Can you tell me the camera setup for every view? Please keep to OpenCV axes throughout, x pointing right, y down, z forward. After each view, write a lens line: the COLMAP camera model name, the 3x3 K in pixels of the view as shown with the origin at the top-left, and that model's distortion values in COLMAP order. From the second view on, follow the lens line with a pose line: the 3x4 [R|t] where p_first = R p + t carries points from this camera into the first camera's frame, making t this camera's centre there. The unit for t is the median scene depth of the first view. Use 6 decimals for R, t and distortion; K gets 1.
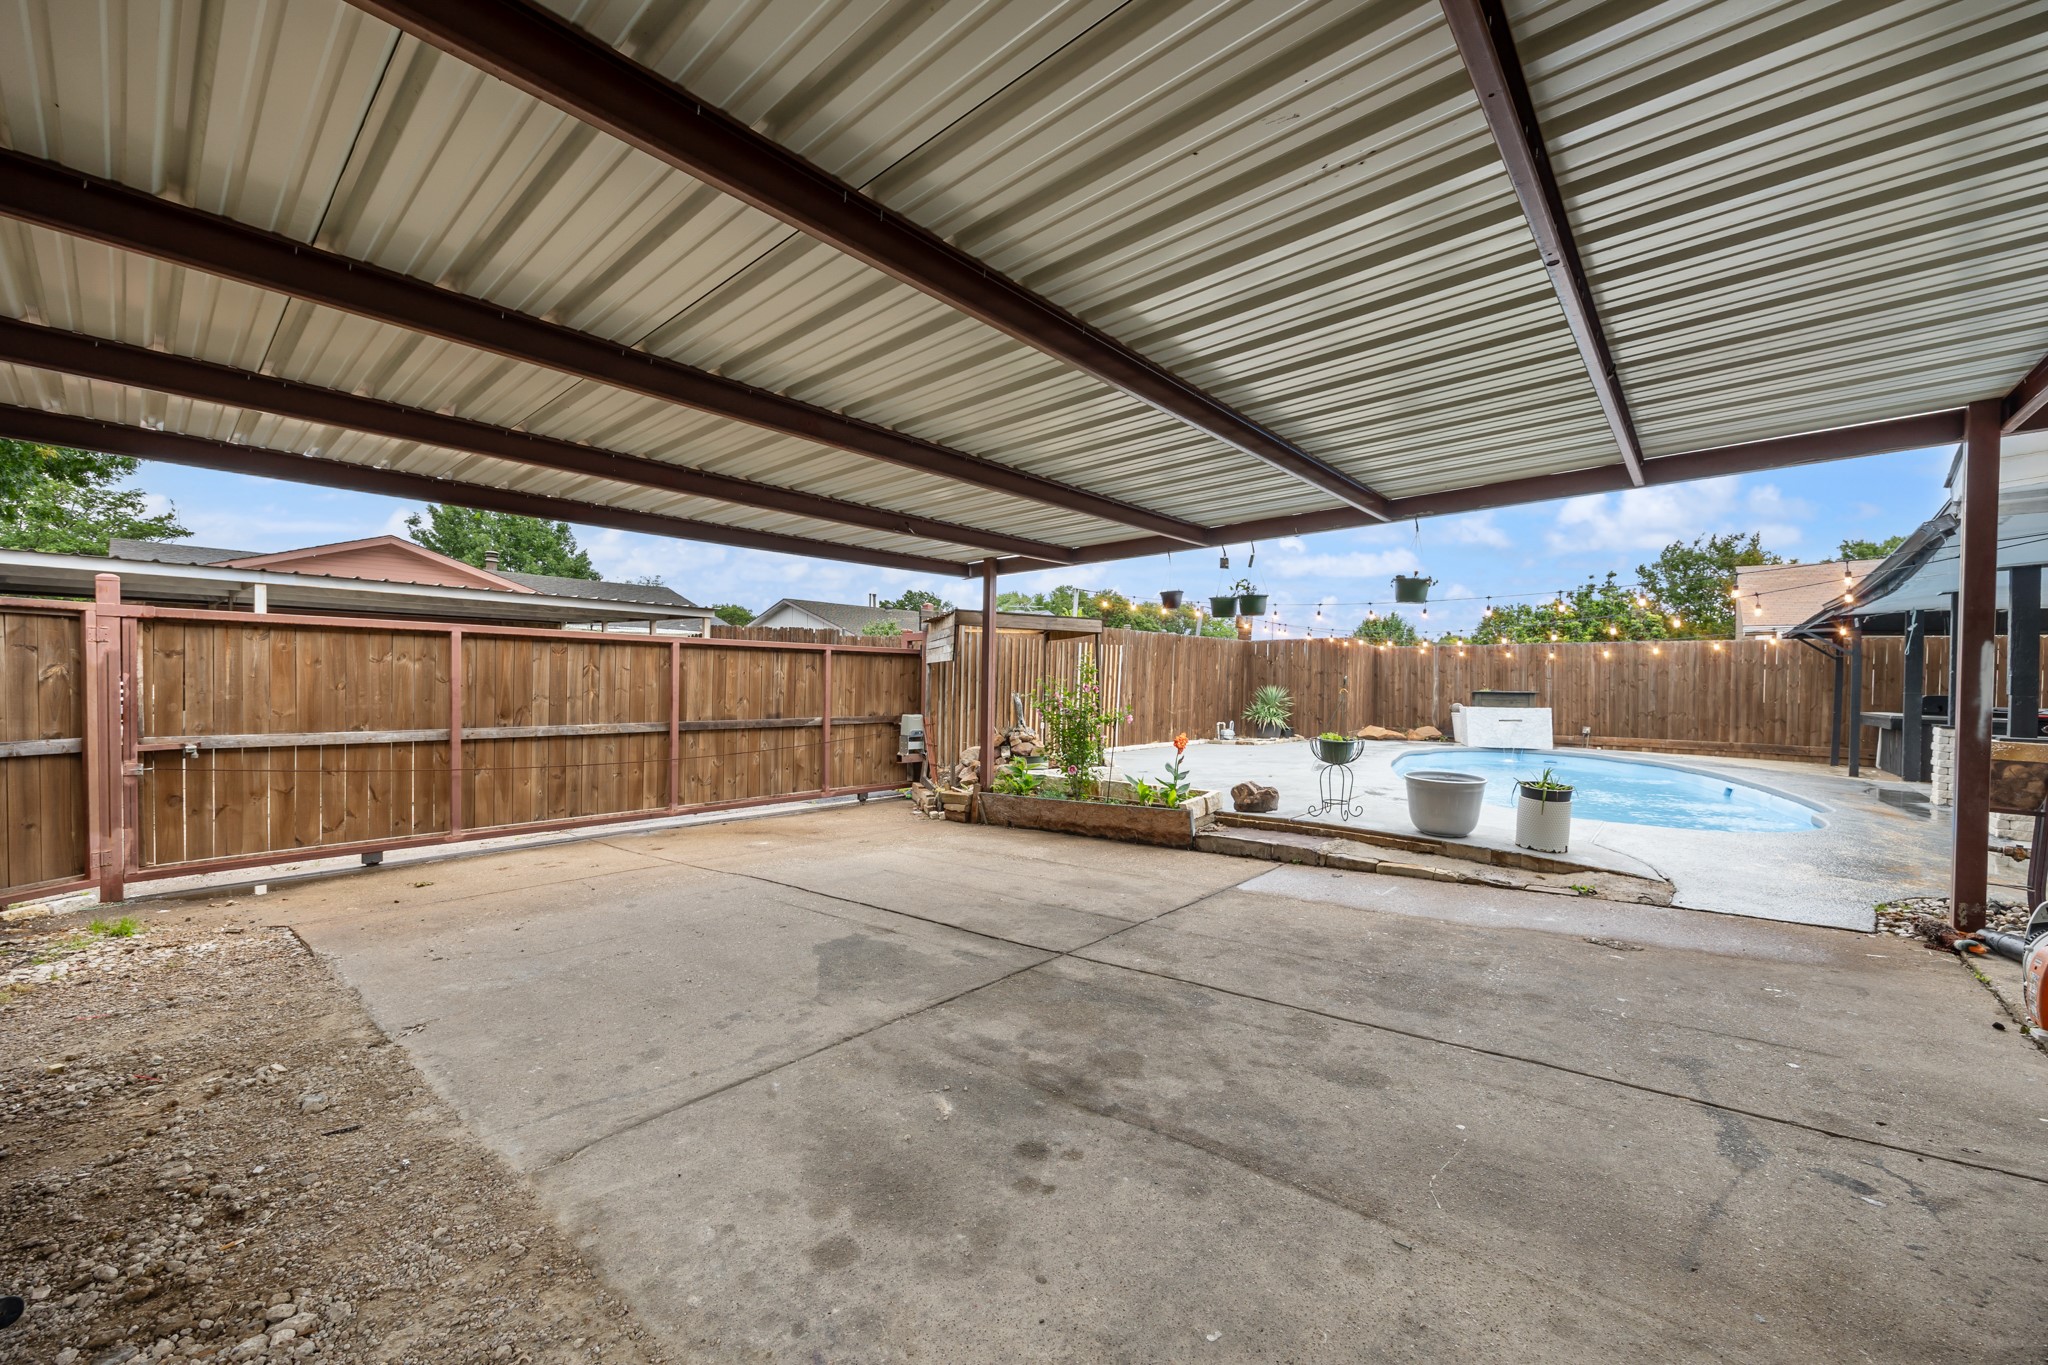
lens RADIAL K [[794.0, 0, 1032.0], [0, 794.0, 687.9], [0, 0, 1]] dist [-0.000987, -0.000119]
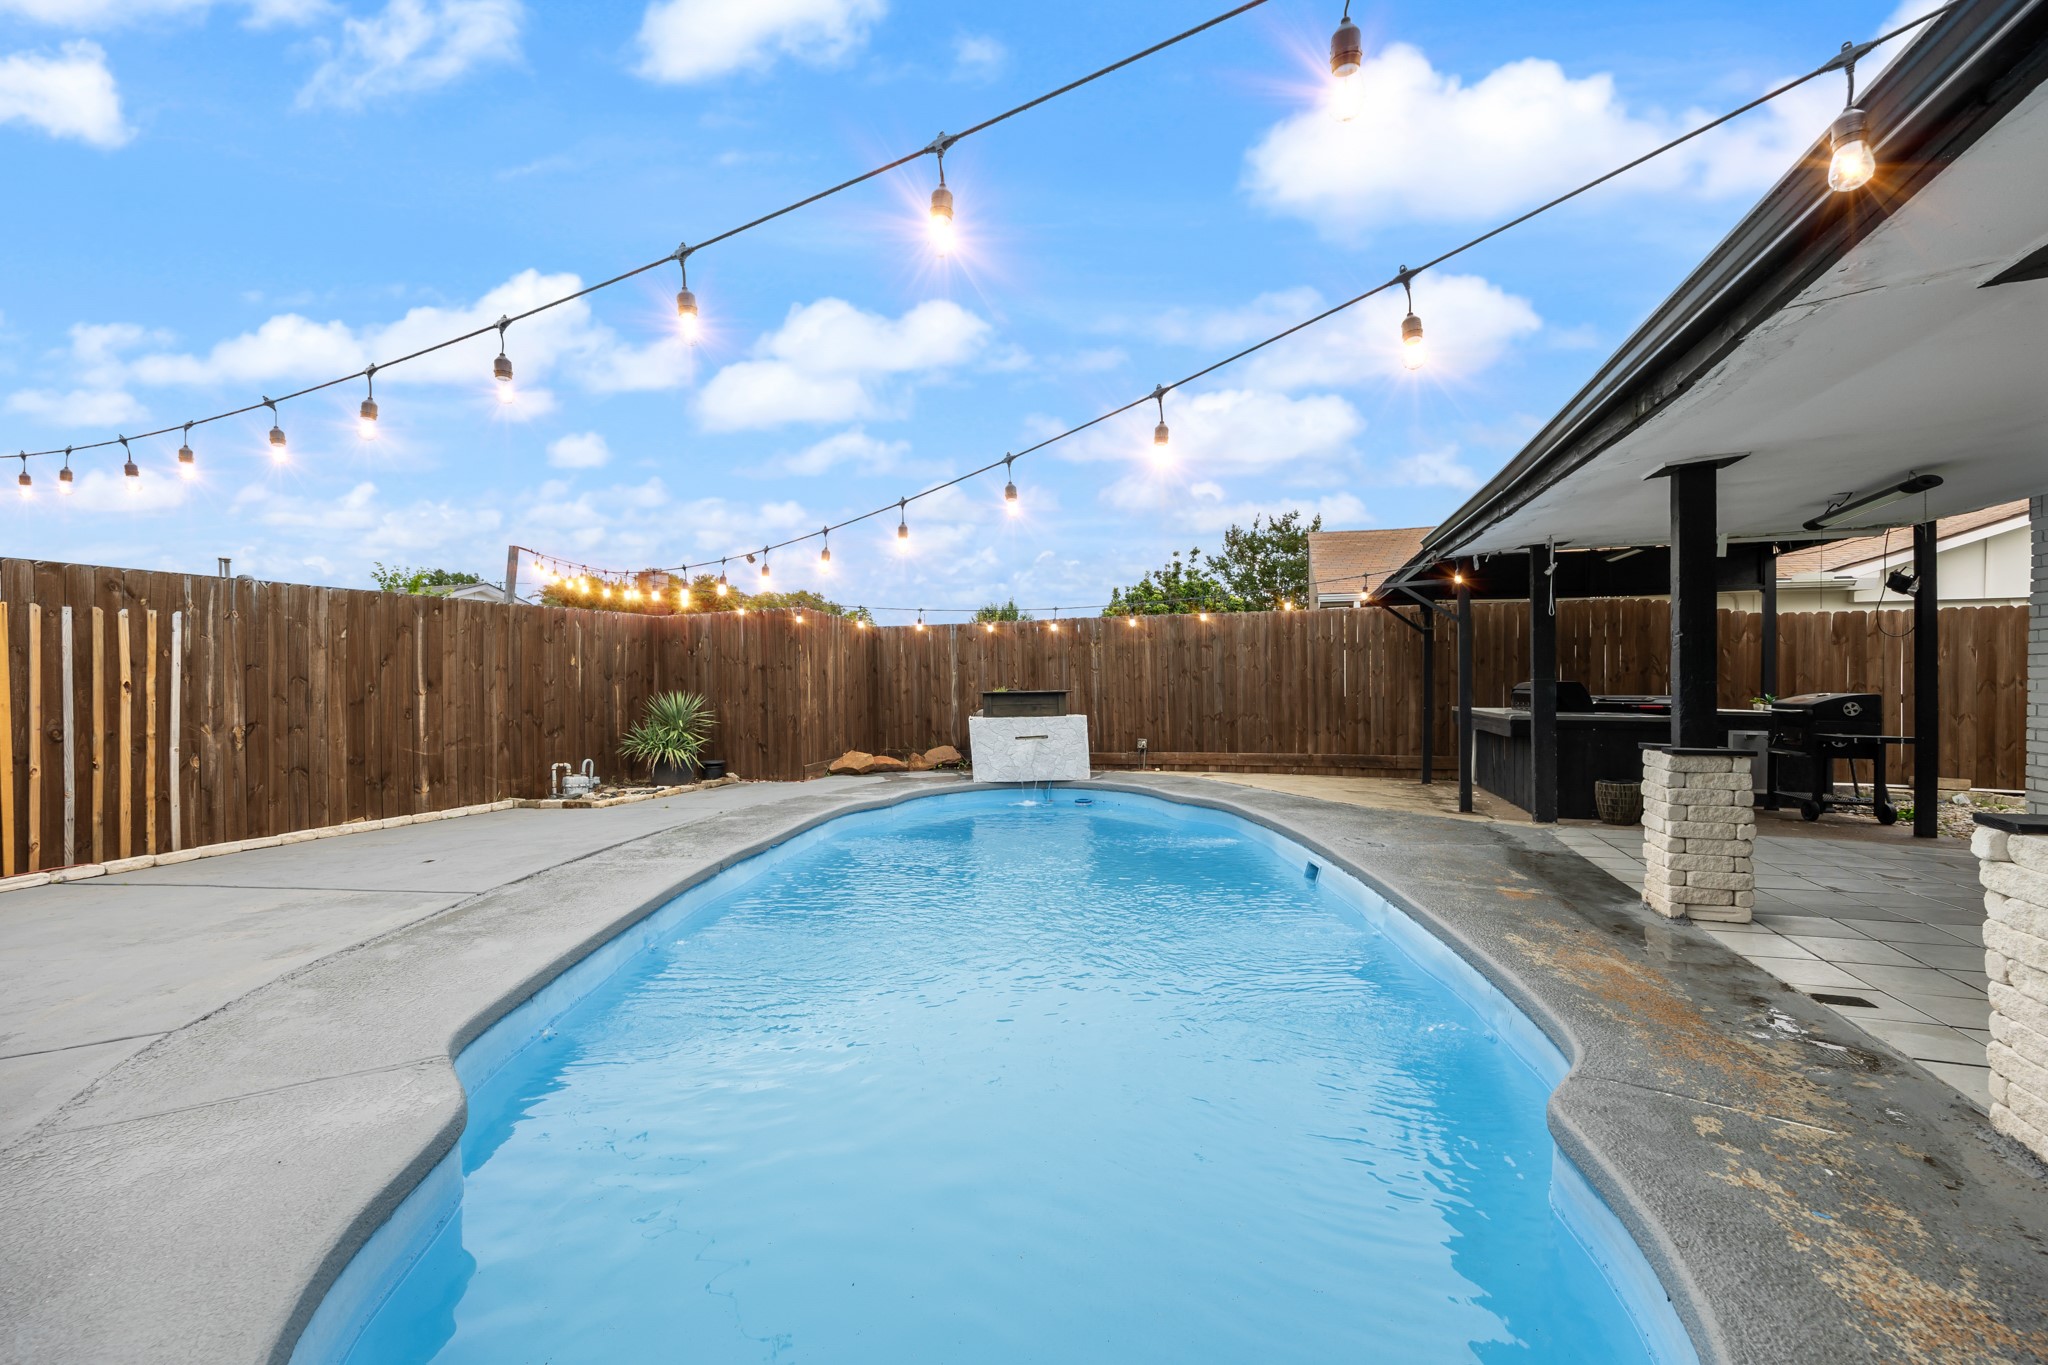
lens RADIAL K [[840.8, 0, 1026.9], [0, 840.8, 689.9], [0, 0, 1]] dist [0.010289, -0.000492]
pose [[0.919163, -0.030126, 0.392723, 0.340073], [0.029866, 0.999531, 0.006774, -0.001044], [-0.392743, 0.005502, 0.919632, 0.390283]]
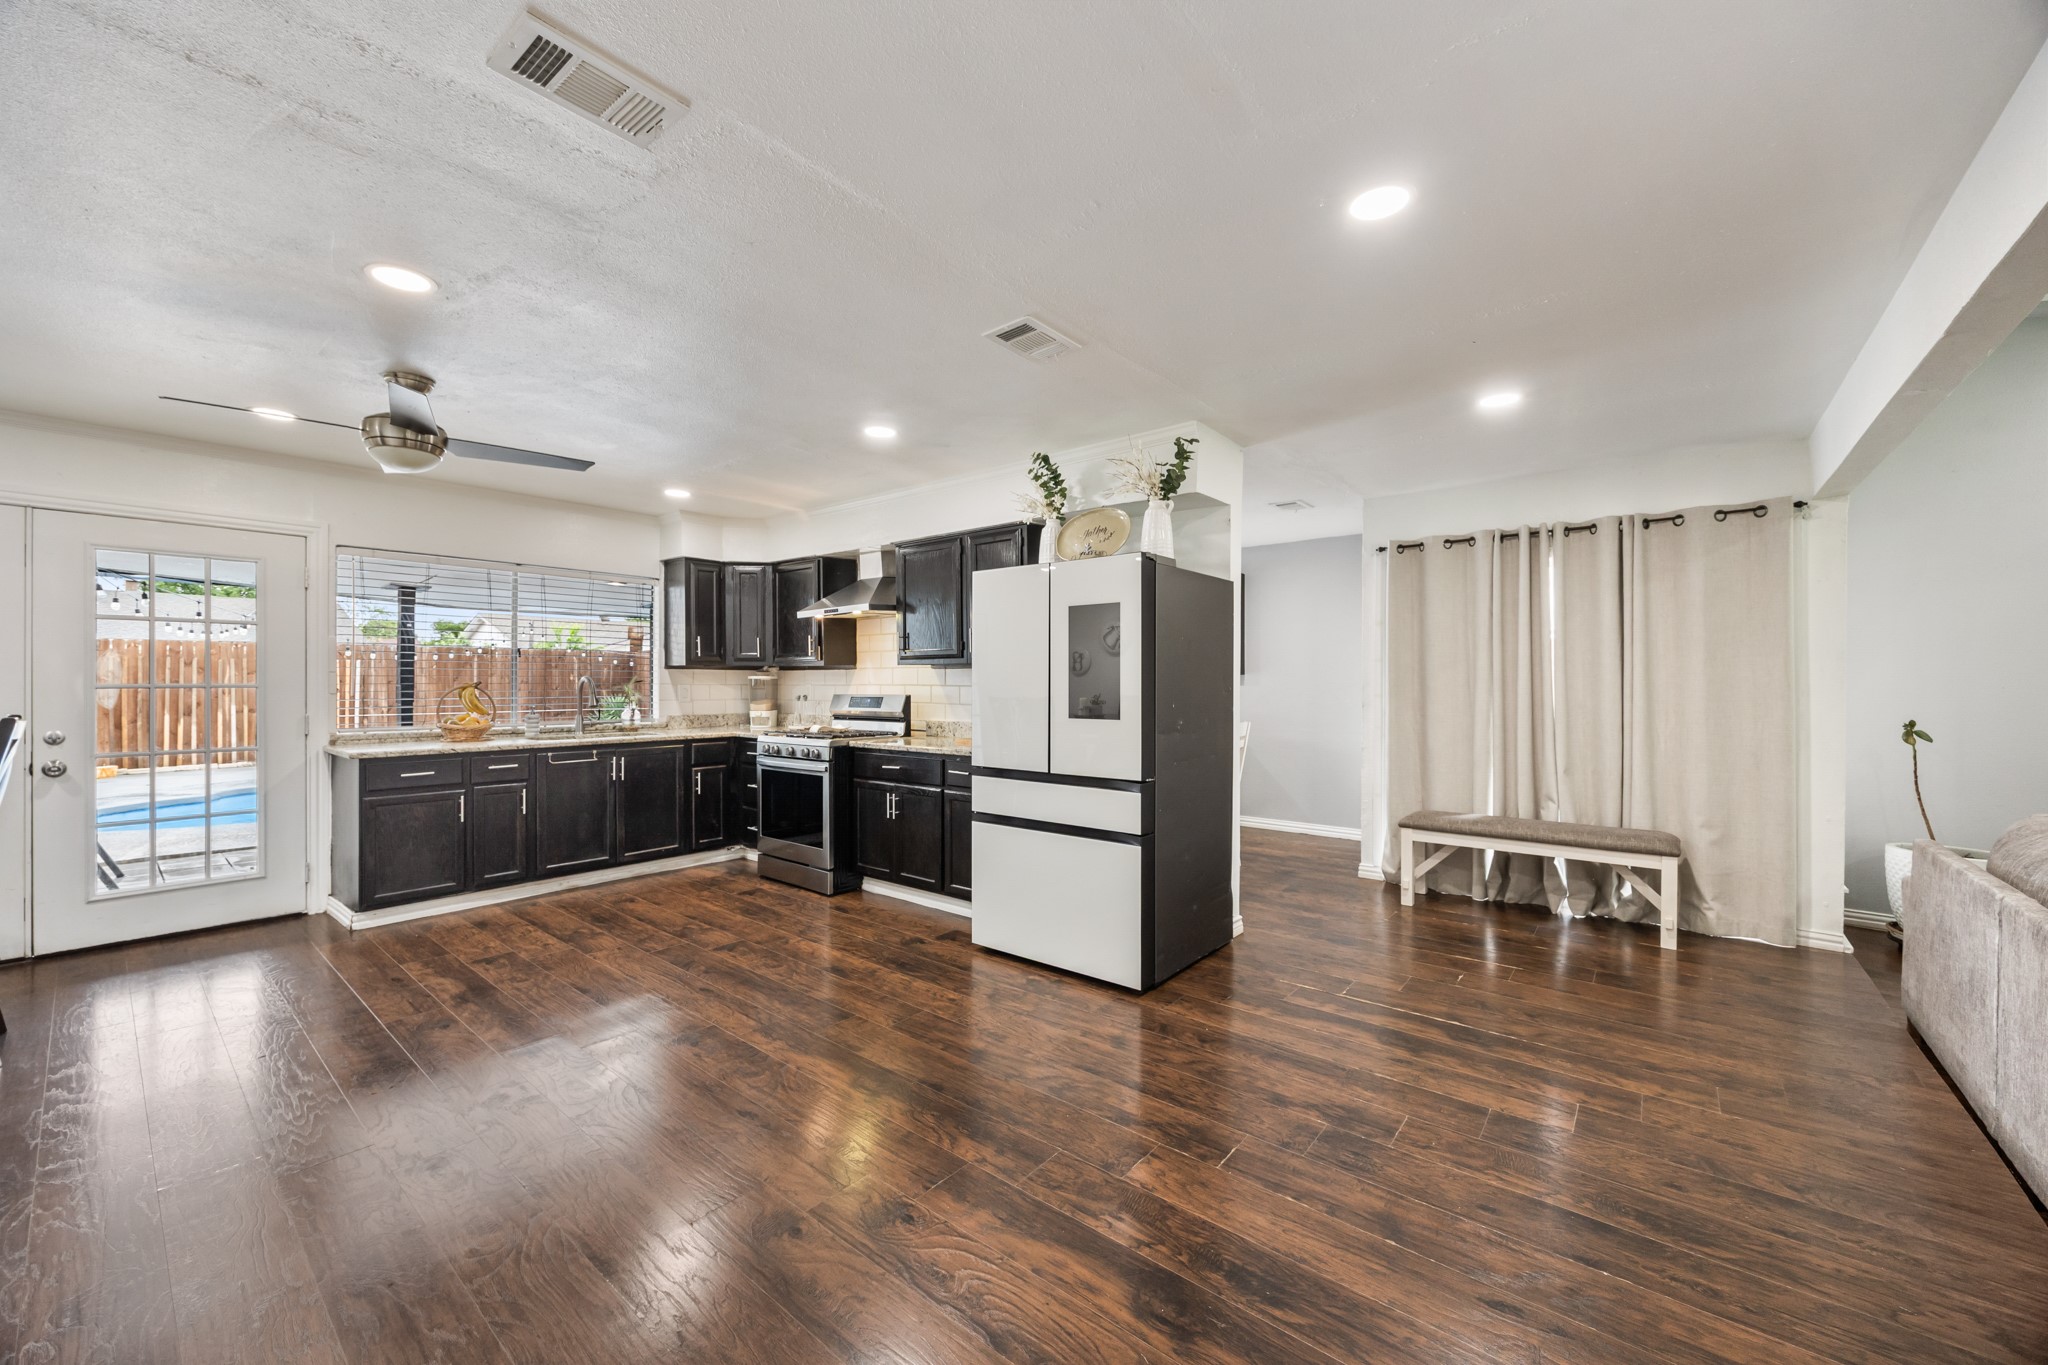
lens RADIAL K [[782.1, 0, 1029.4], [0, 782.1, 683.4], [0, 0, 1]] dist [-0.002942, -0.000025]
pose [[0.999406, -0.017779, 0.029531, 0.940343], [0.018198, 0.999736, -0.013994, 0.007776], [-0.029274, 0.014523, 0.999466, -0.058133]]
